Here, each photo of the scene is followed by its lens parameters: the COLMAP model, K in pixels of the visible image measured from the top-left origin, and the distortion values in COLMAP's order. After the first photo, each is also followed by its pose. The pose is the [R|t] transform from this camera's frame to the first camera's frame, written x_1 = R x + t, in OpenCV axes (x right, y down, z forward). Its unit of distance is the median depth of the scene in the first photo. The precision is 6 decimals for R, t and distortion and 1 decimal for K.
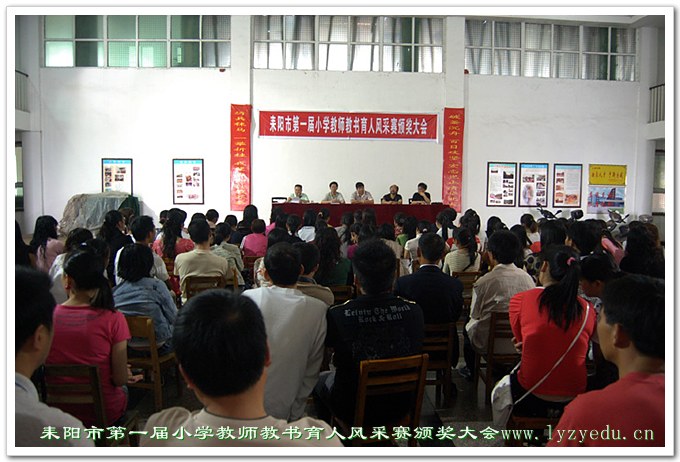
lens RADIAL K [[511.3, 0, 340.0], [0, 511.3, 231.0], [0, 0, 1]] dist [-0.071777, 0.002356]
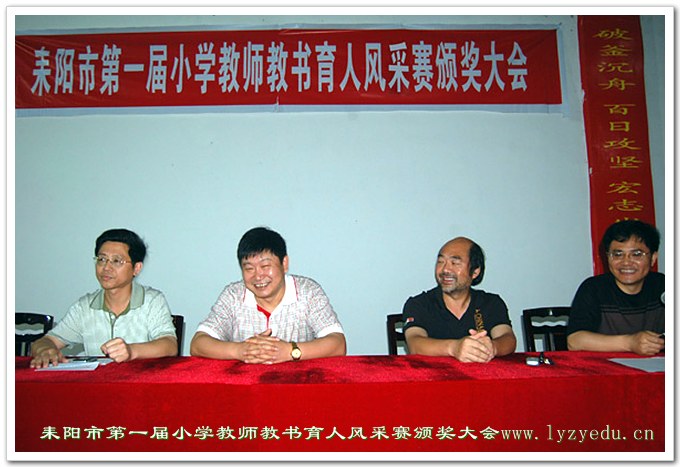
lens RADIAL K [[490.2, 0, 340.0], [0, 490.2, 233.5], [0, 0, 1]] dist [-0.058362, 0.003625]
pose [[0.999586, -0.023848, -0.016091, 0.057861], [0.020701, 0.984640, -0.173365, -0.055192], [0.019978, 0.172960, 0.984726, 0.725292]]
